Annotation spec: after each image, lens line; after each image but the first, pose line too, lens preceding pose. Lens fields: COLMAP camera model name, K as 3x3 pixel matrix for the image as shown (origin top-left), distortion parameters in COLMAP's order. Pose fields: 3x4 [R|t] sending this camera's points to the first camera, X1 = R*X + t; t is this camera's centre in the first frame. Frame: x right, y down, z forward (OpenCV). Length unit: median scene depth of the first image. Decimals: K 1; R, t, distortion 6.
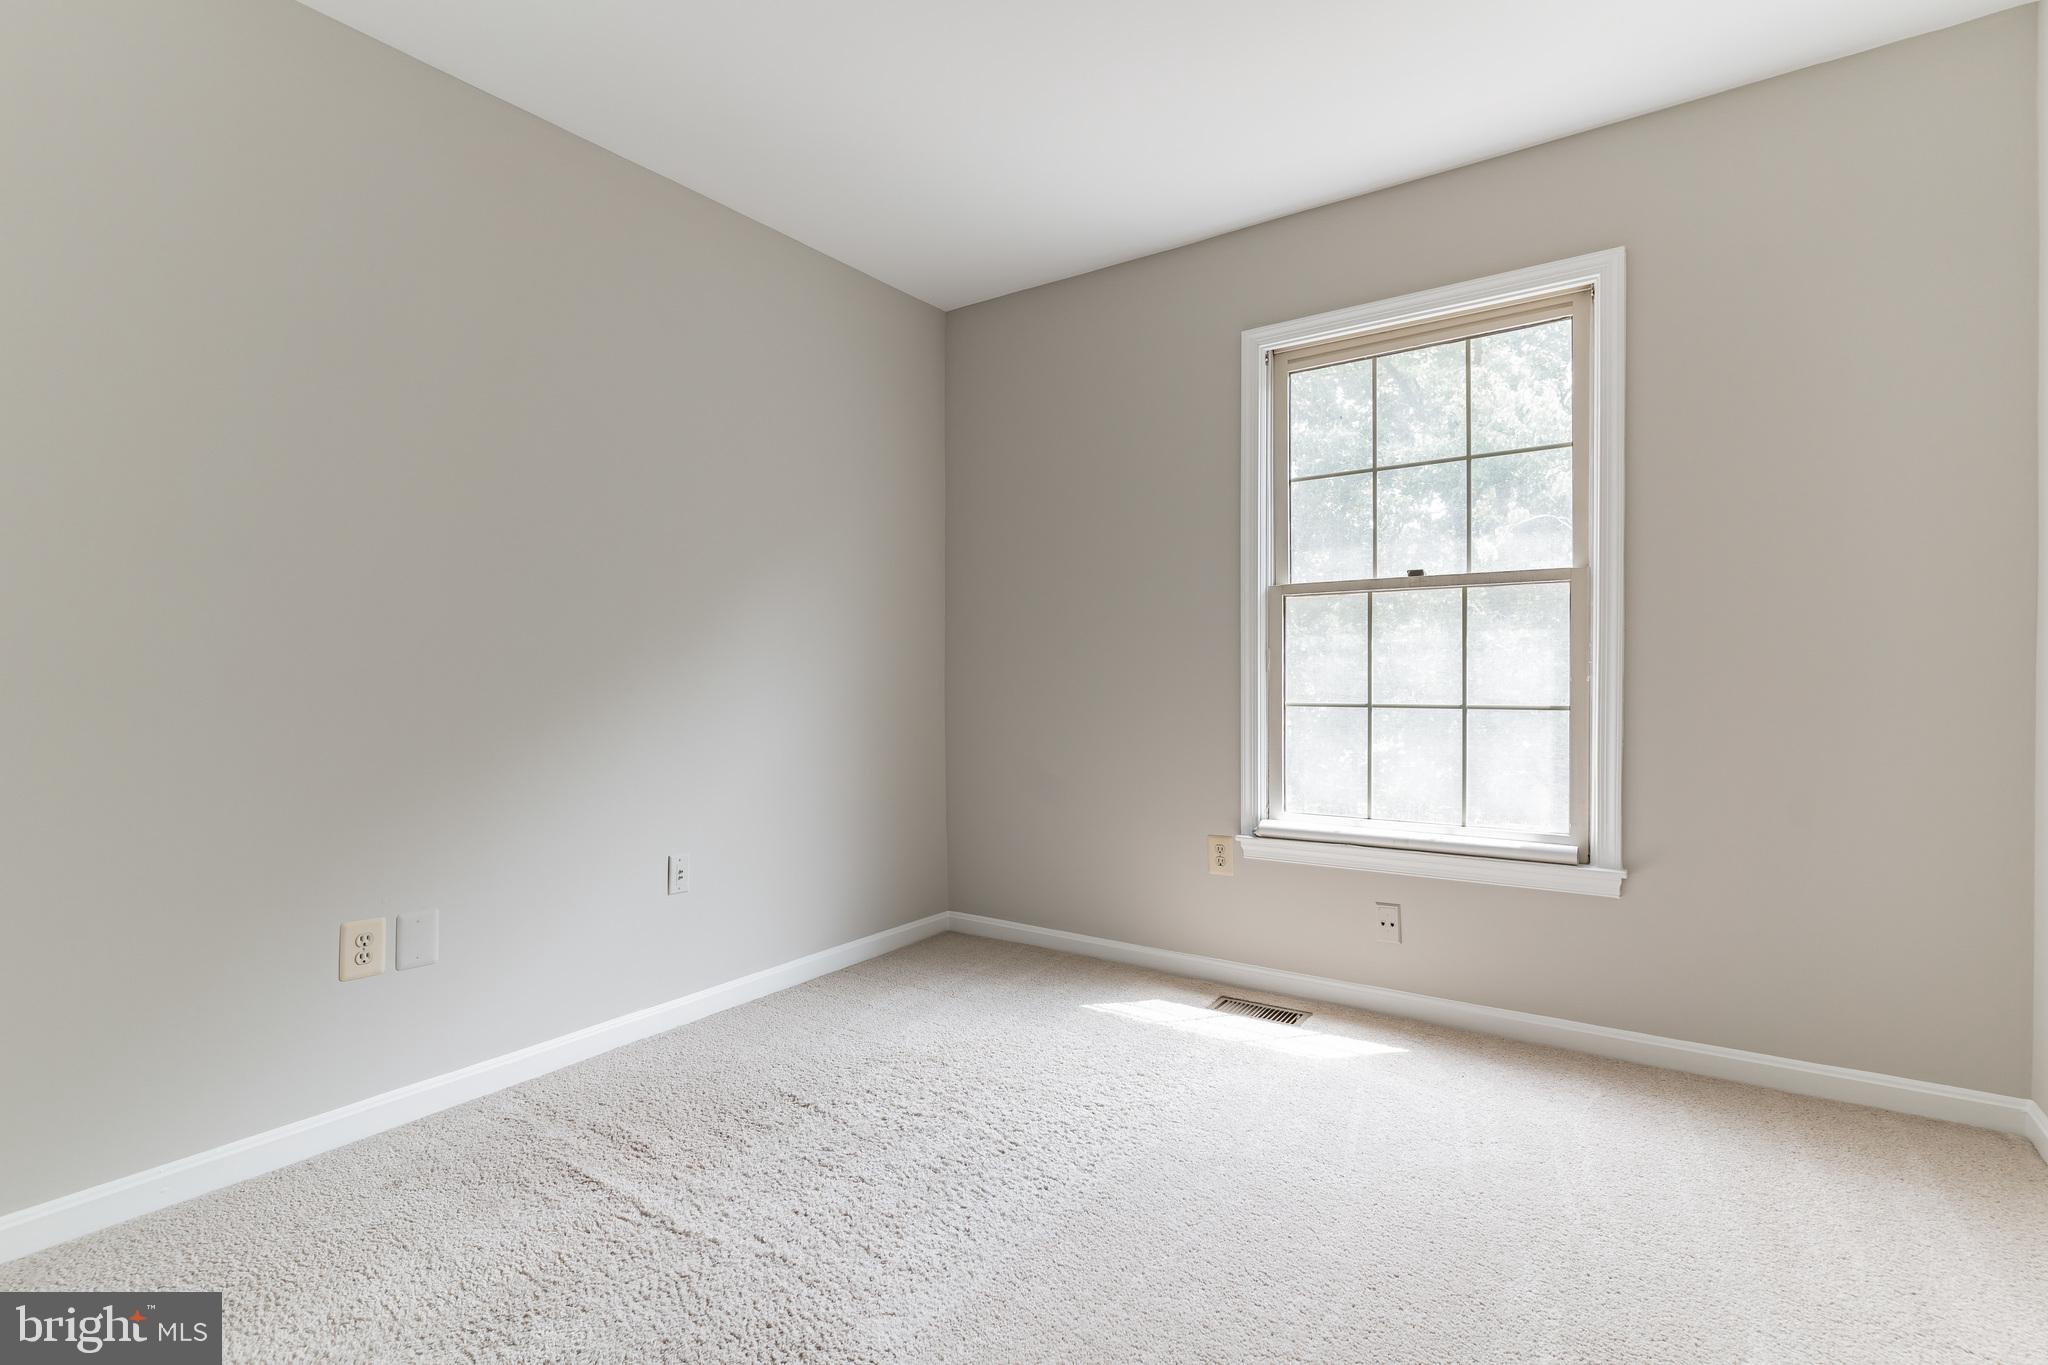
lens RADIAL K [[979.0, 0, 1029.2], [0, 979.0, 686.9], [0, 0, 1]] dist [0.002633, -0.001239]
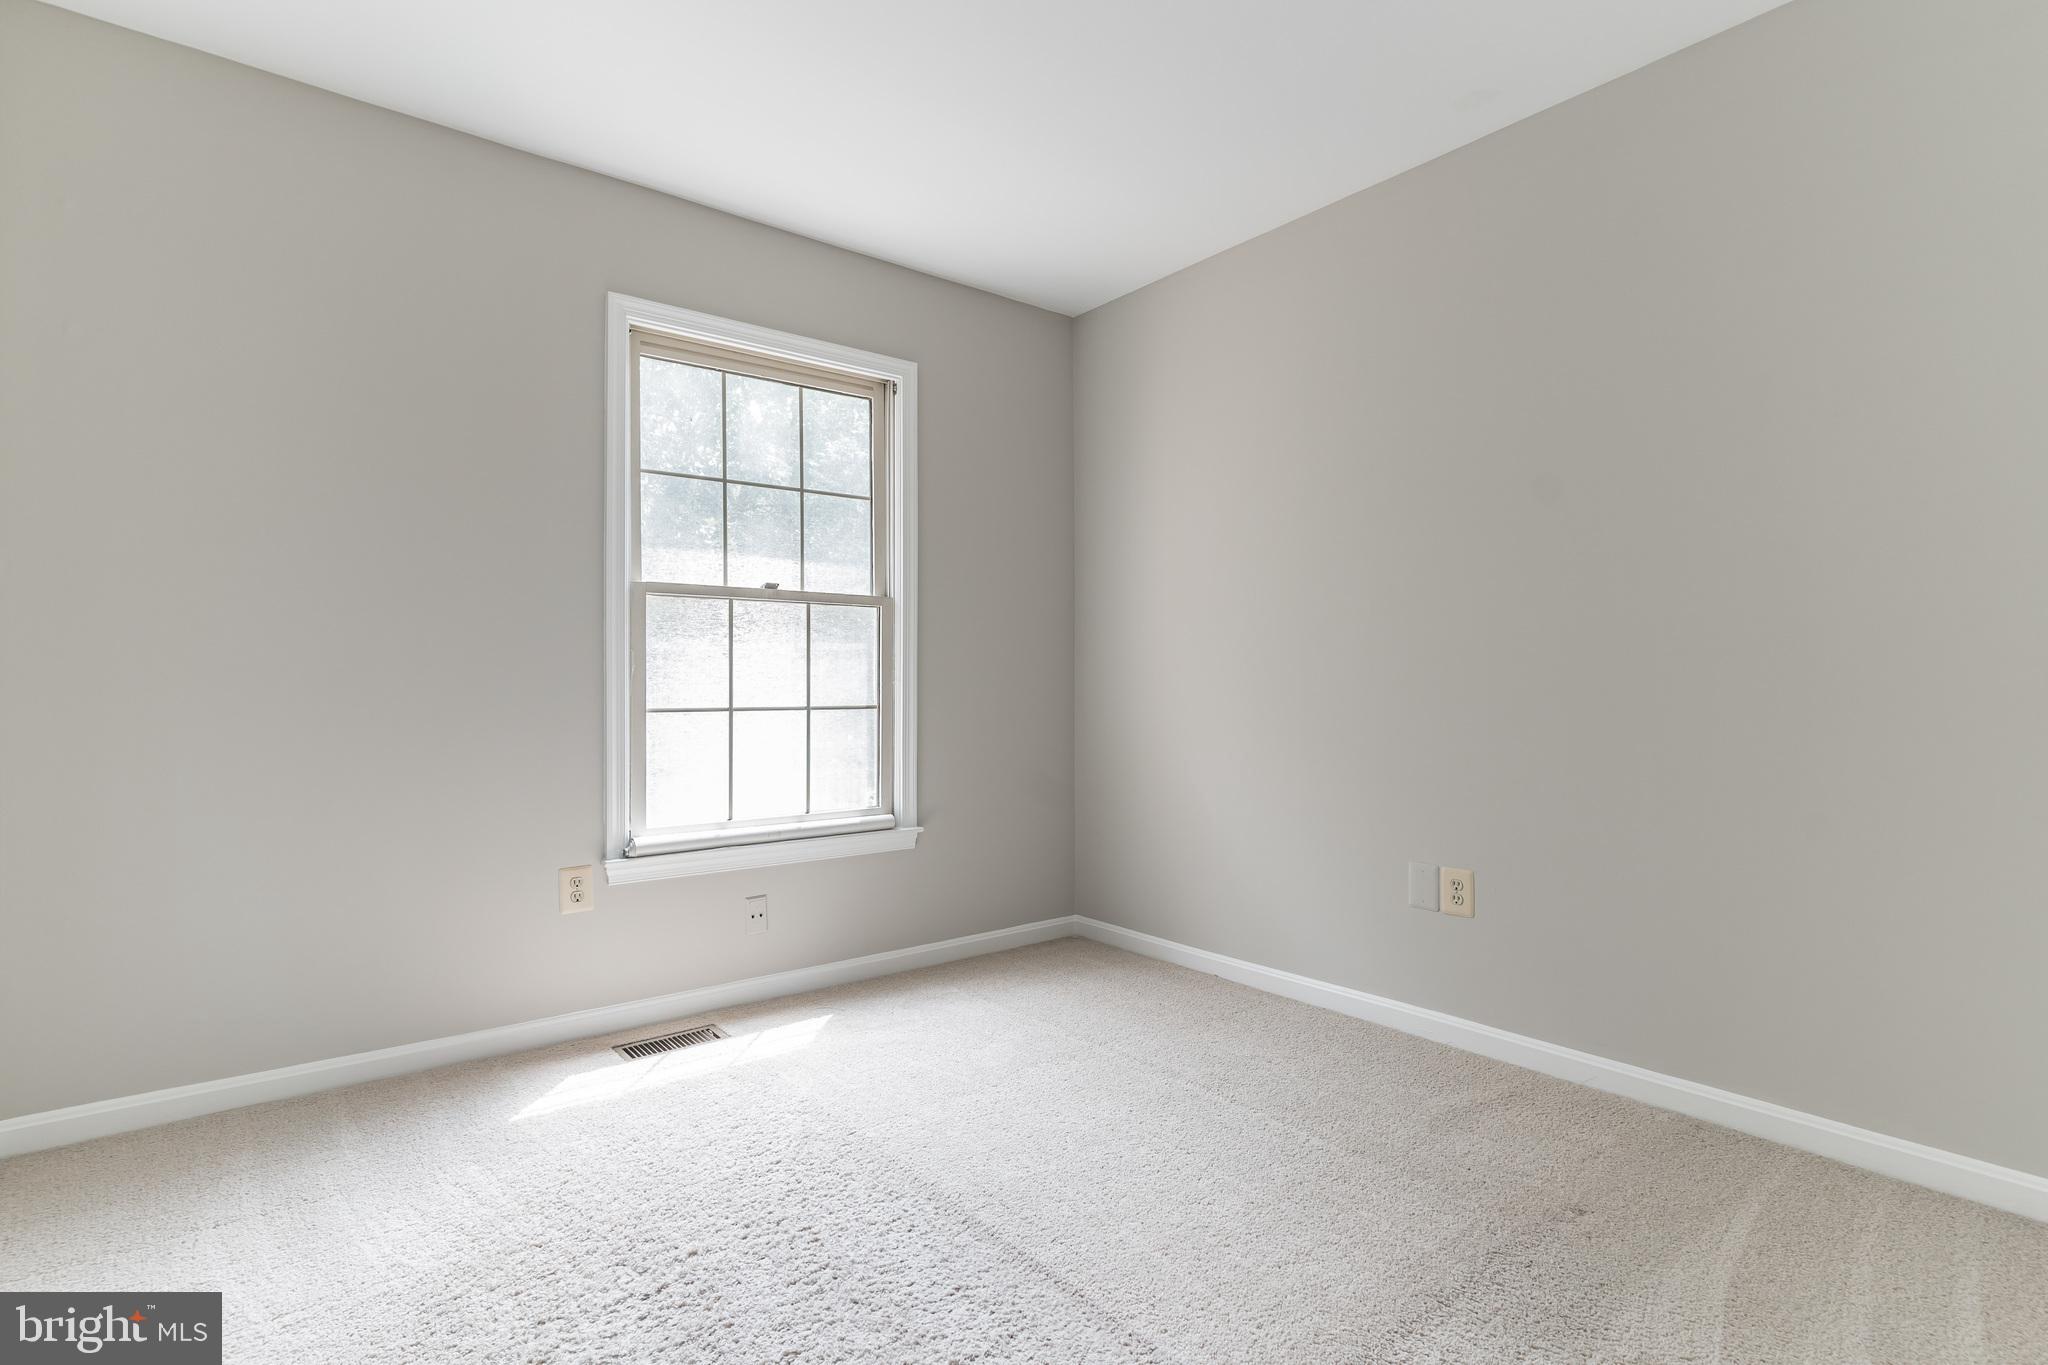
lens RADIAL K [[979.0, 0, 1025.8], [0, 979.0, 685.8], [0, 0, 1]] dist [0.002633, -0.001239]
pose [[0.288426, 0.002084, 0.957500, -0.562517], [0.009800, 0.999939, -0.005129, 0.002700], [-0.957452, 0.010863, 0.288388, 0.415394]]
